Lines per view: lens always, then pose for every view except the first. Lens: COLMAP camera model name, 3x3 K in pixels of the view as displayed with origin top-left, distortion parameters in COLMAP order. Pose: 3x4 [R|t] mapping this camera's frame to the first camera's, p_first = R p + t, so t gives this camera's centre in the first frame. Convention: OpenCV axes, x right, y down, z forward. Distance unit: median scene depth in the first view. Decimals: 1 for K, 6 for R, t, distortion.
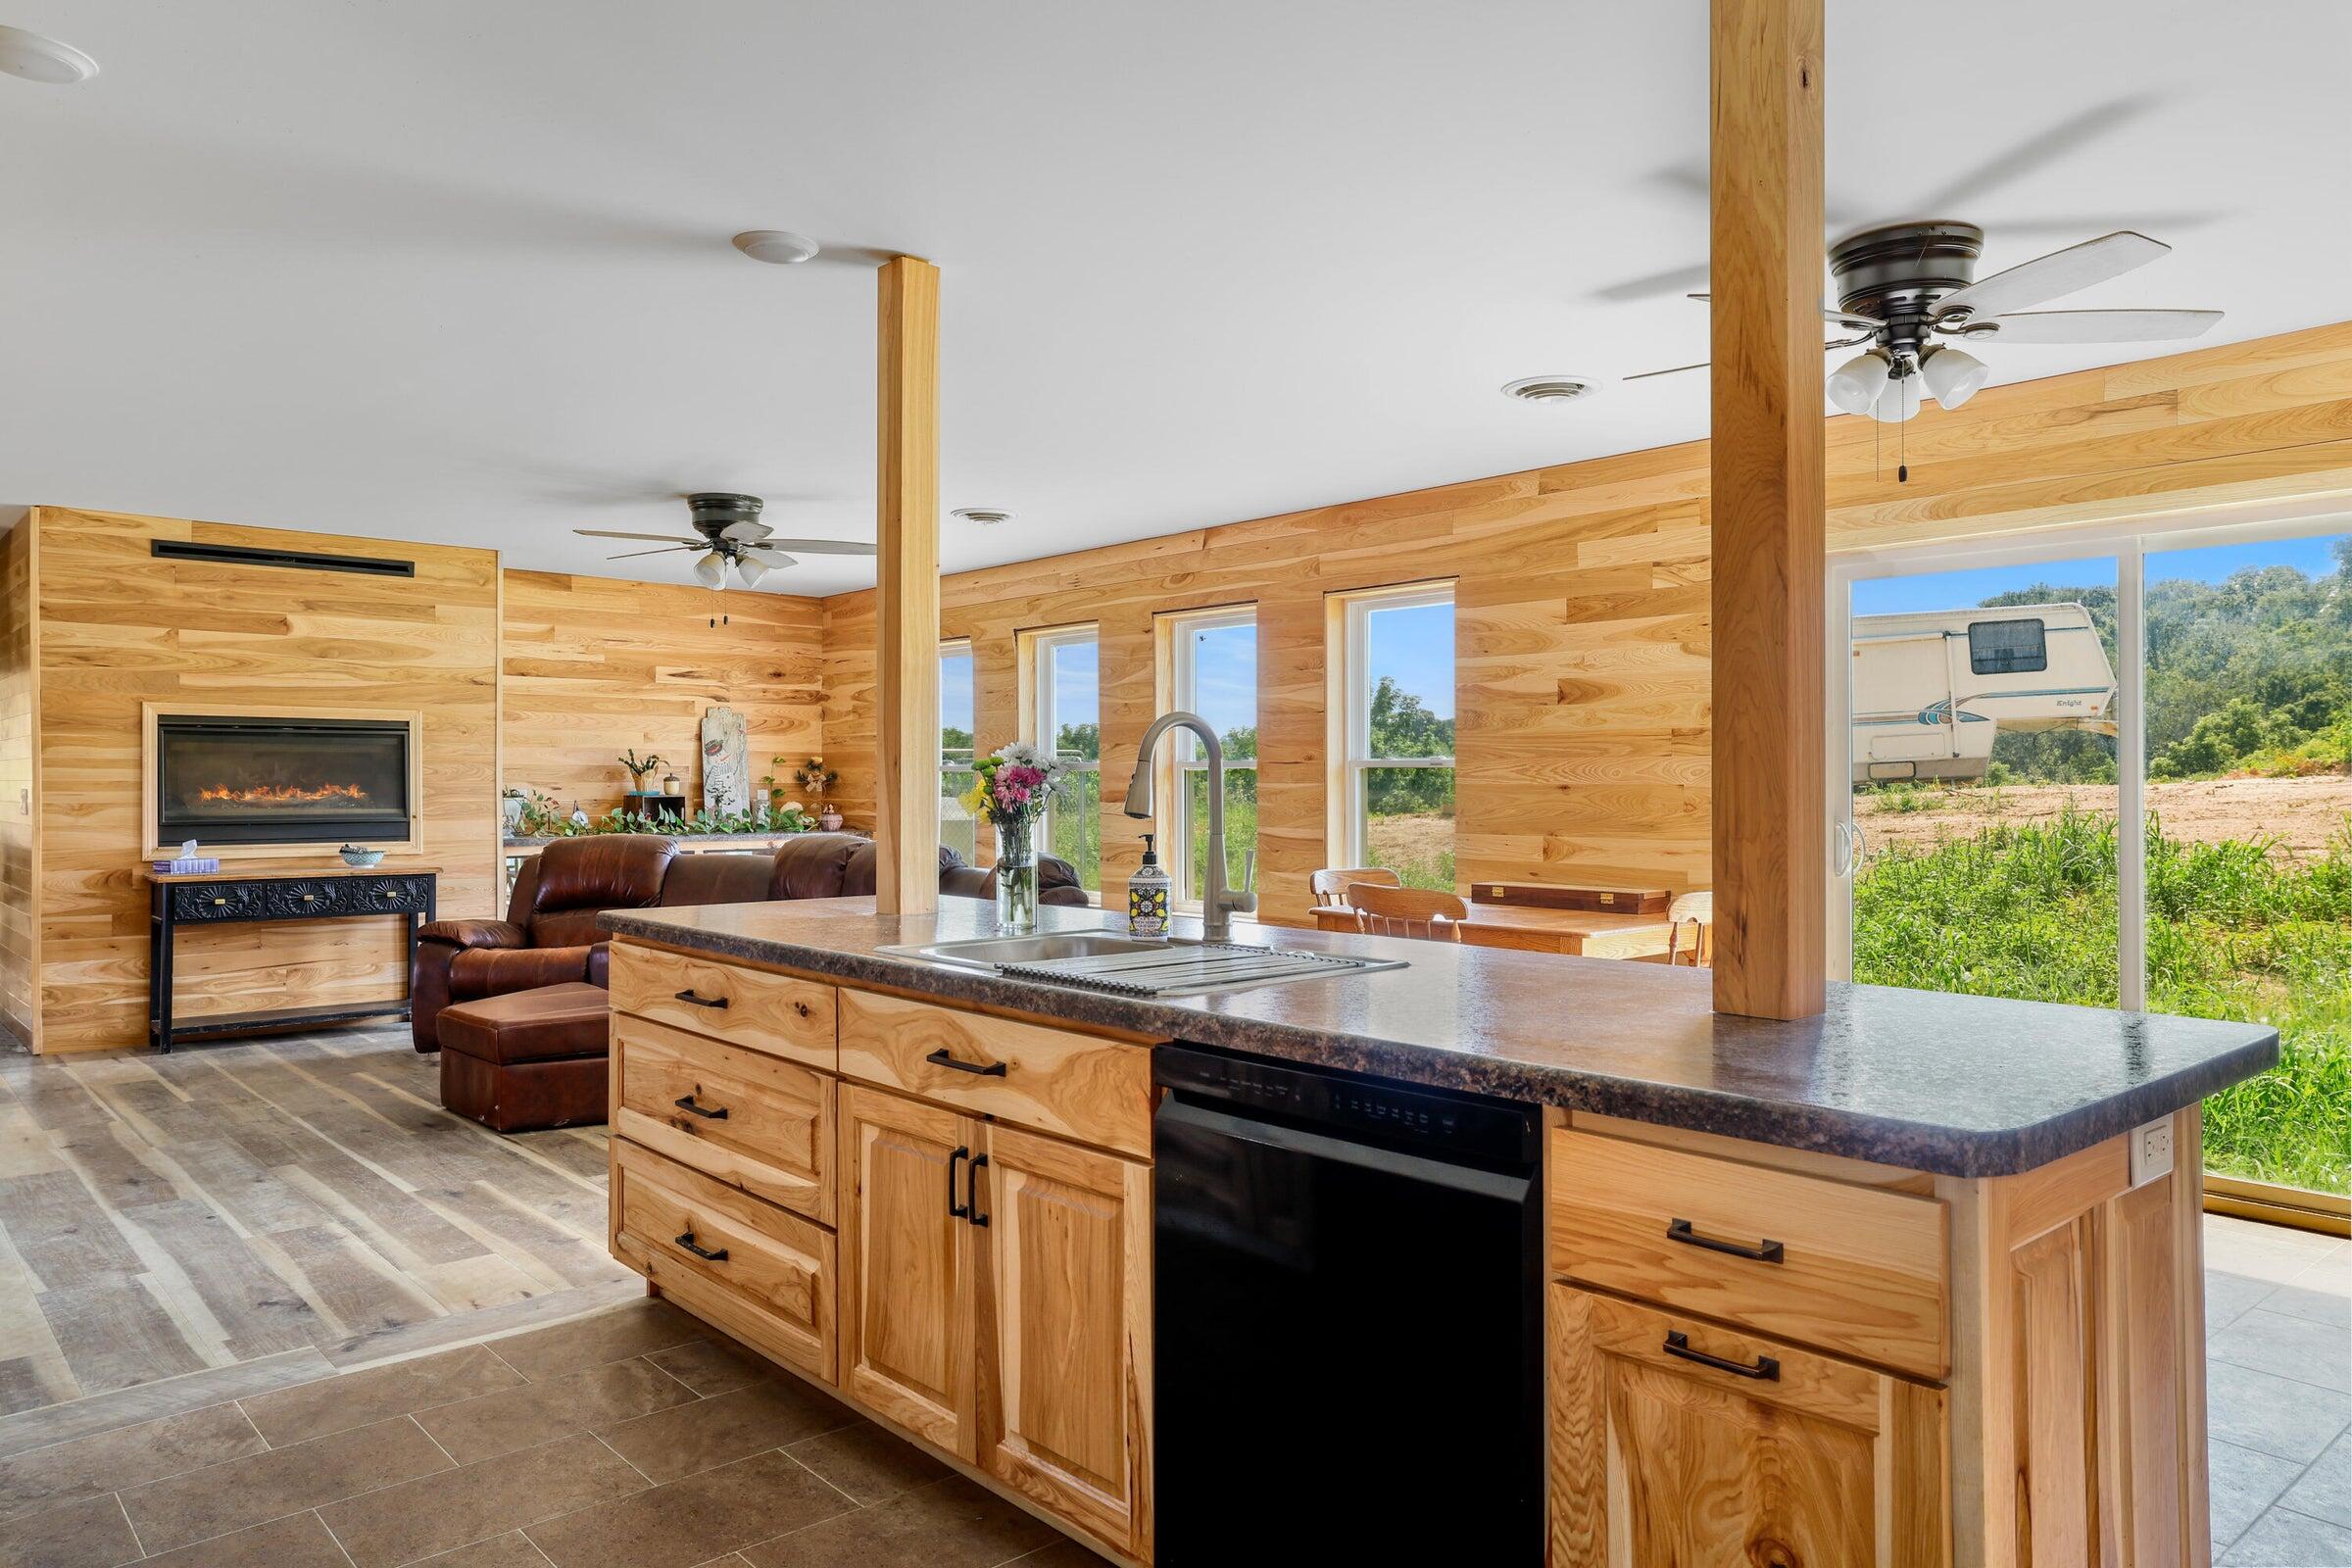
lens RADIAL K [[1558.4, 0, 1171.0], [0, 1558.4, 771.3], [0, 0, 1]] dist [-0.005156, 0.022011]
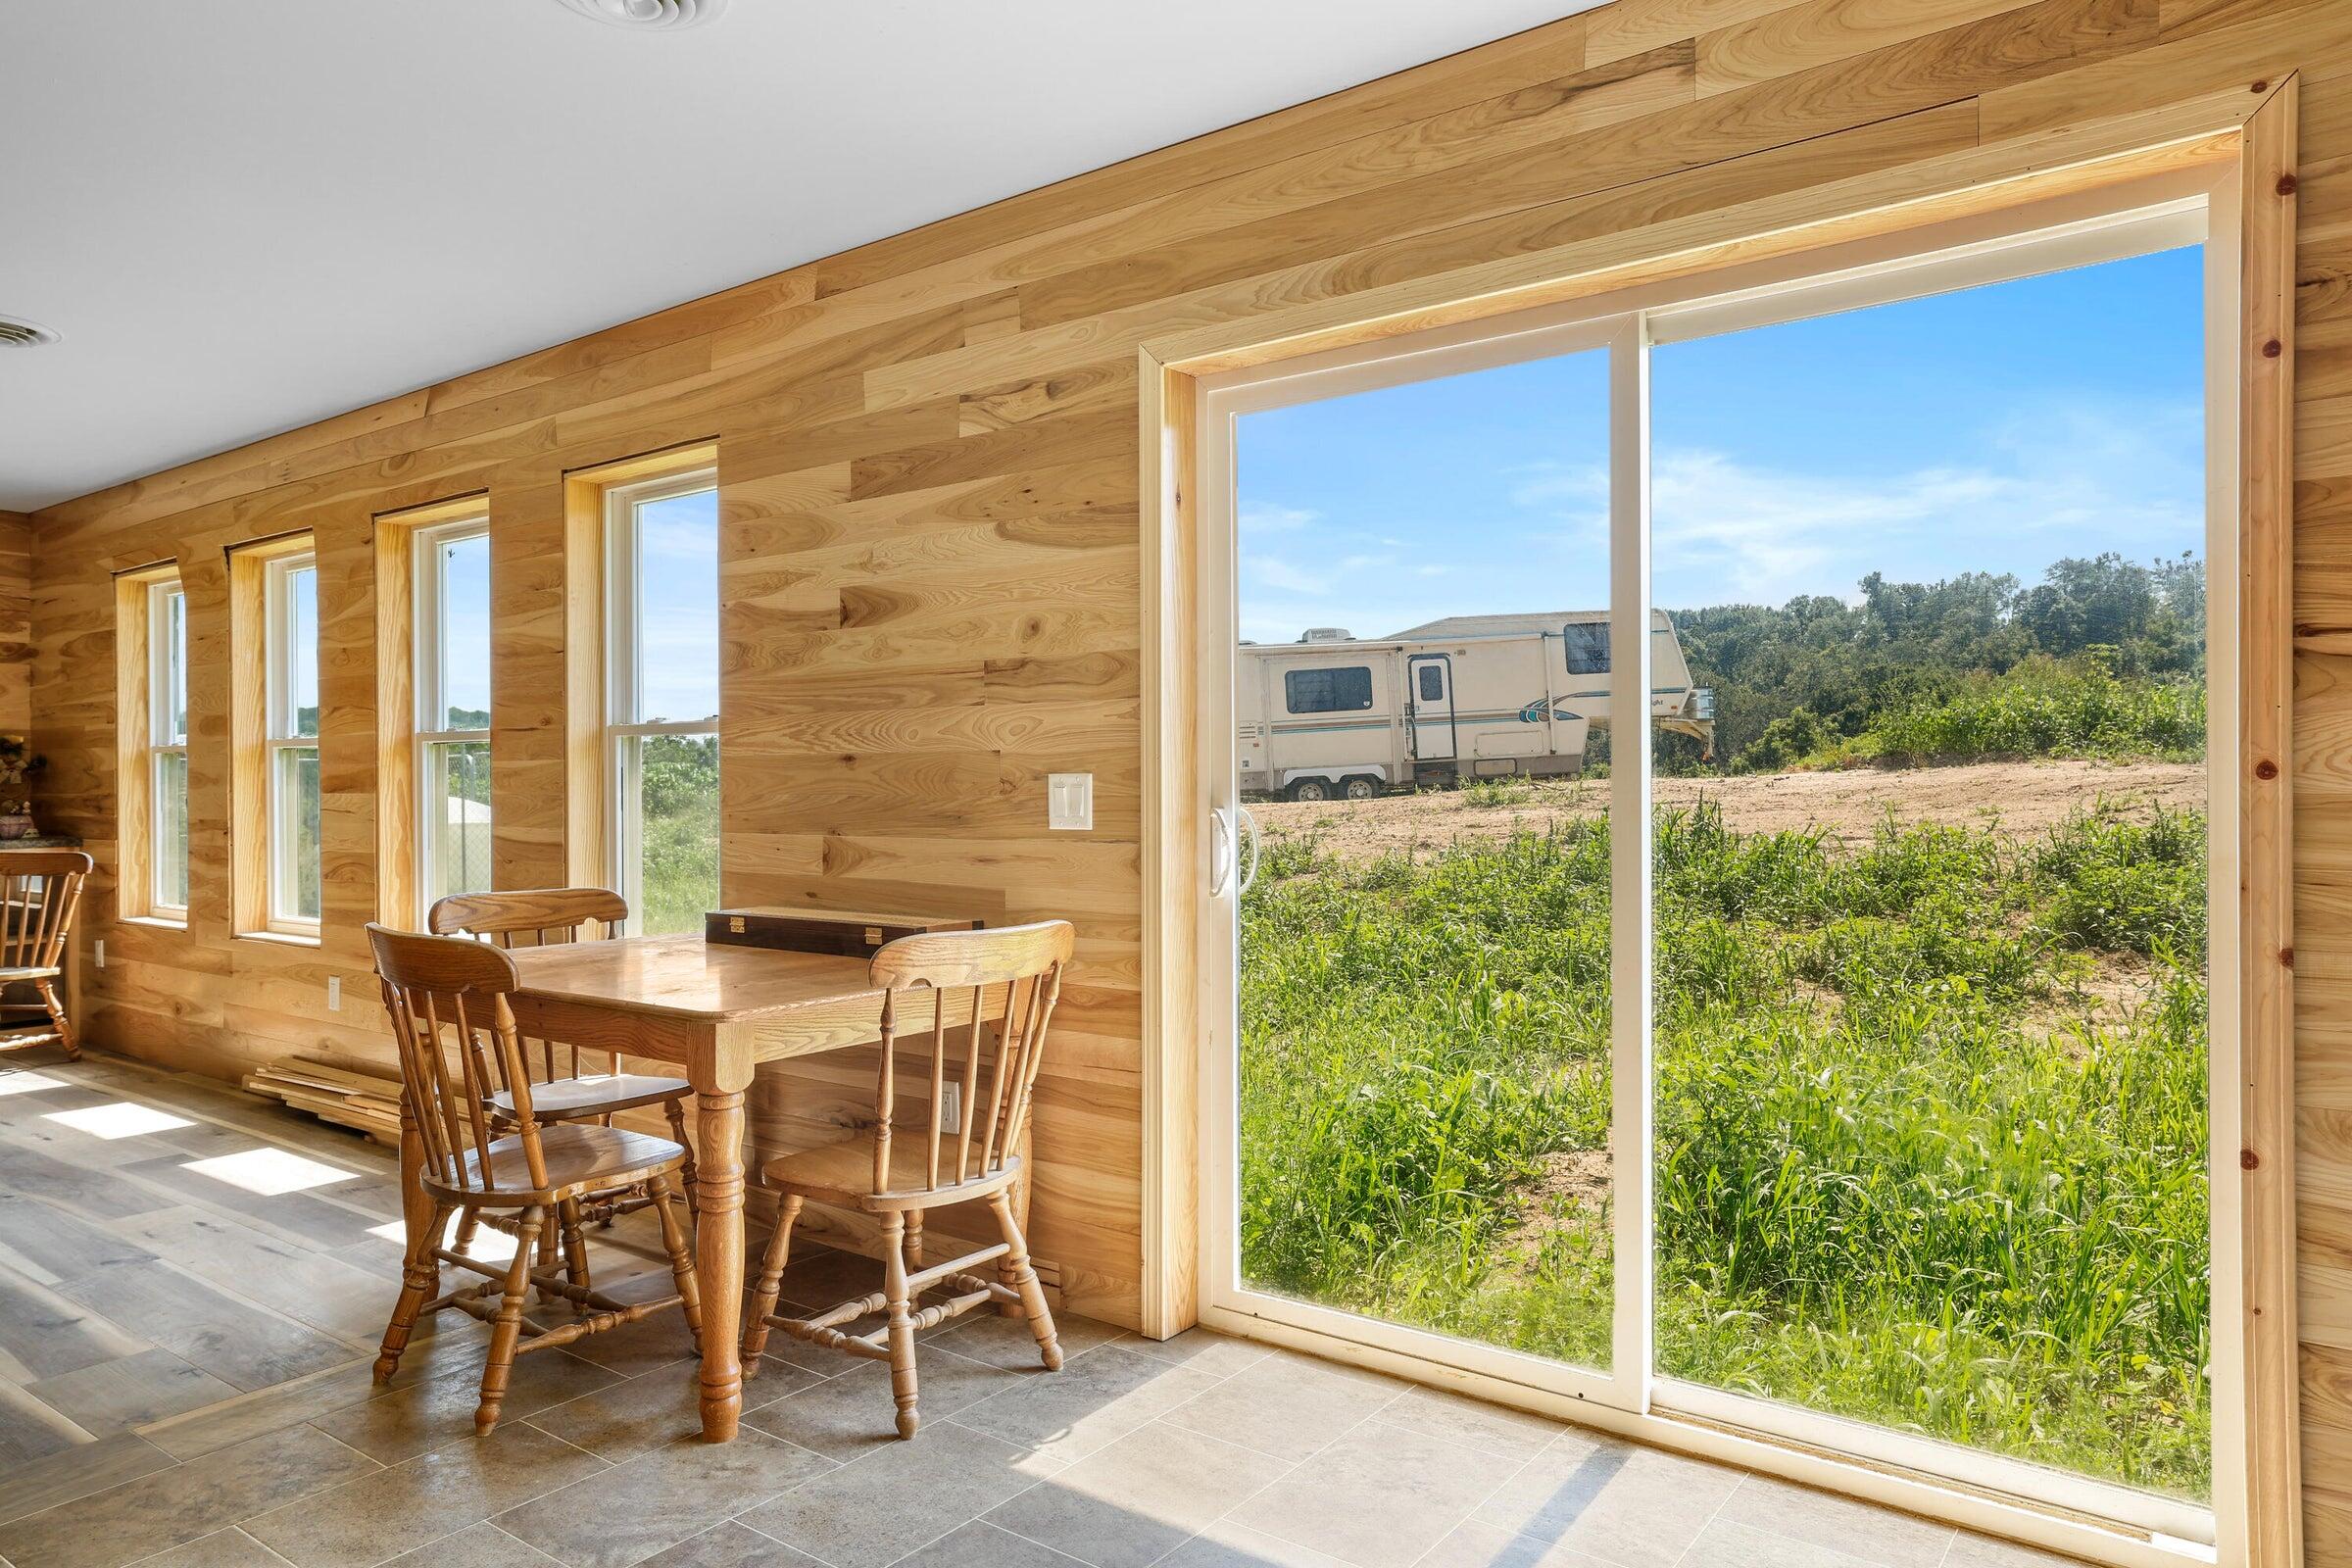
lens RADIAL K [[1484.4, 0, 1174.8], [0, 1484.4, 792.1], [0, 0, 1]] dist [-0.019503, 0.000524]
pose [[0.979497, -0.005056, 0.201396, 0.226001], [0.002812, 0.999931, 0.011425, 0.015231], [-0.201440, -0.010624, 0.979443, 0.329739]]
